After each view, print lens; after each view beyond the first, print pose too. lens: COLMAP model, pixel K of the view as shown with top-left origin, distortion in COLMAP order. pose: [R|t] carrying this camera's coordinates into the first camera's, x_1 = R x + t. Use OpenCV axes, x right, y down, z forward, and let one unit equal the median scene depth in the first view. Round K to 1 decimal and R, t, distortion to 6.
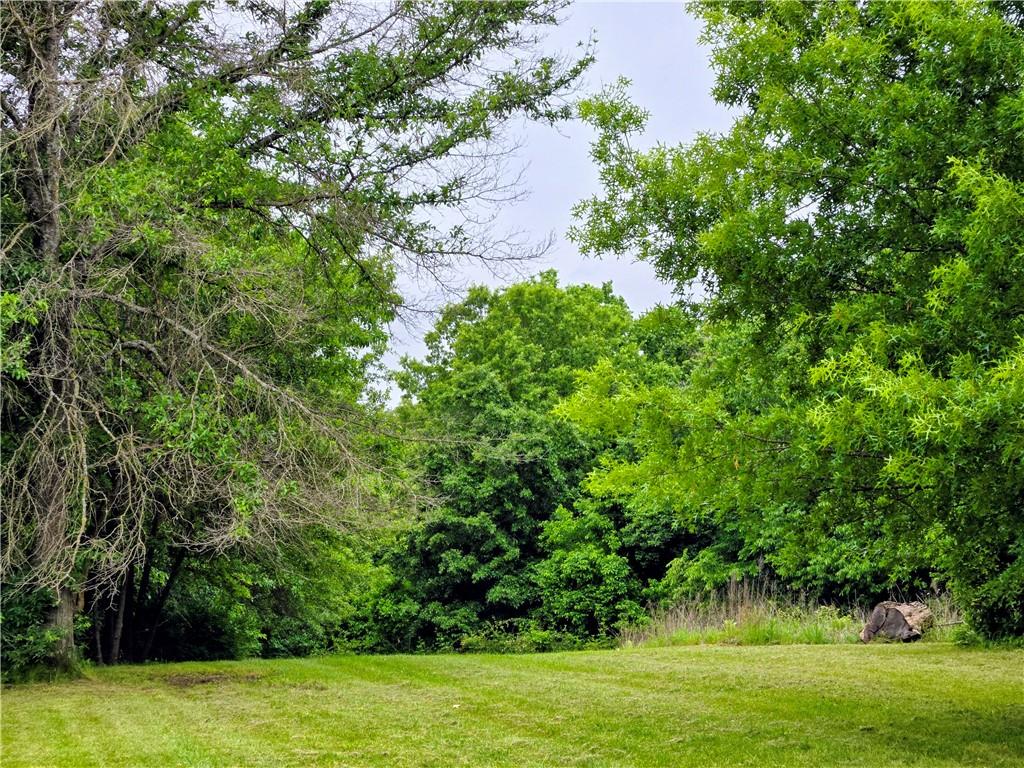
lens RADIAL K [[2052.4, 0, 512.5], [0, 2052.4, 385.4], [0, 0, 1]] dist [-0.037637, 0.000000]
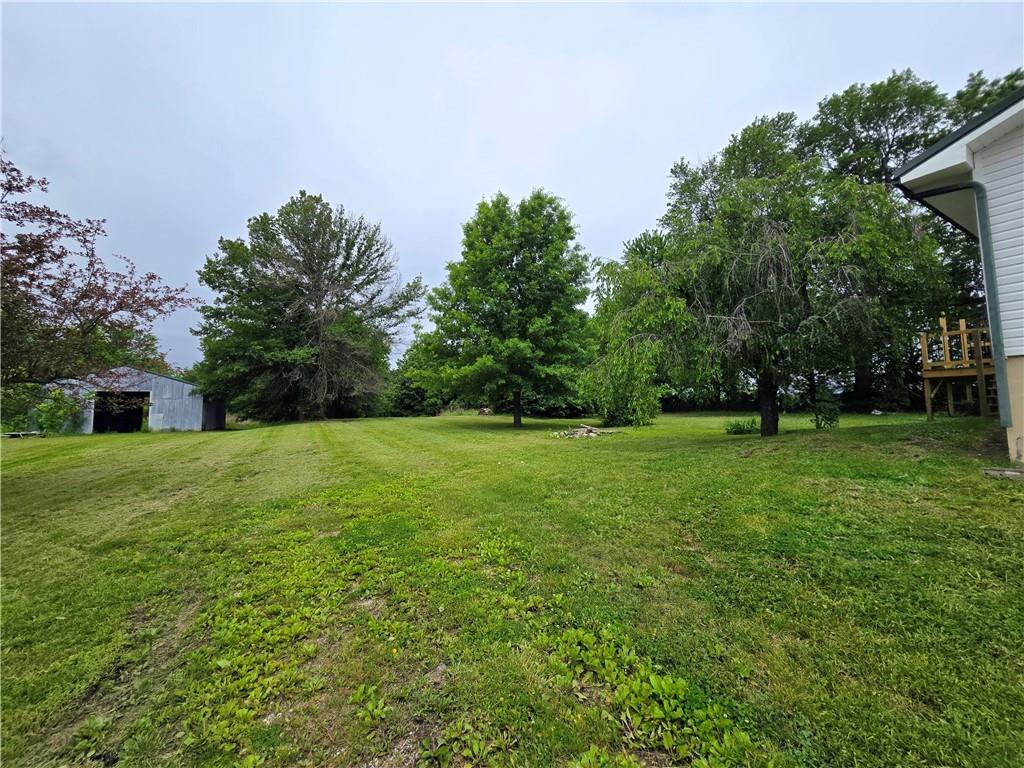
lens RADIAL K [[413.4, 0, 505.3], [0, 413.4, 376.7], [0, 0, 1]] dist [0.001032, 0.000131]
pose [[0.979944, 0.018314, 0.198430, 0.032147], [-0.023305, 0.999467, 0.022848, -0.006462], [-0.197905, -0.027014, 0.979849, -0.140991]]
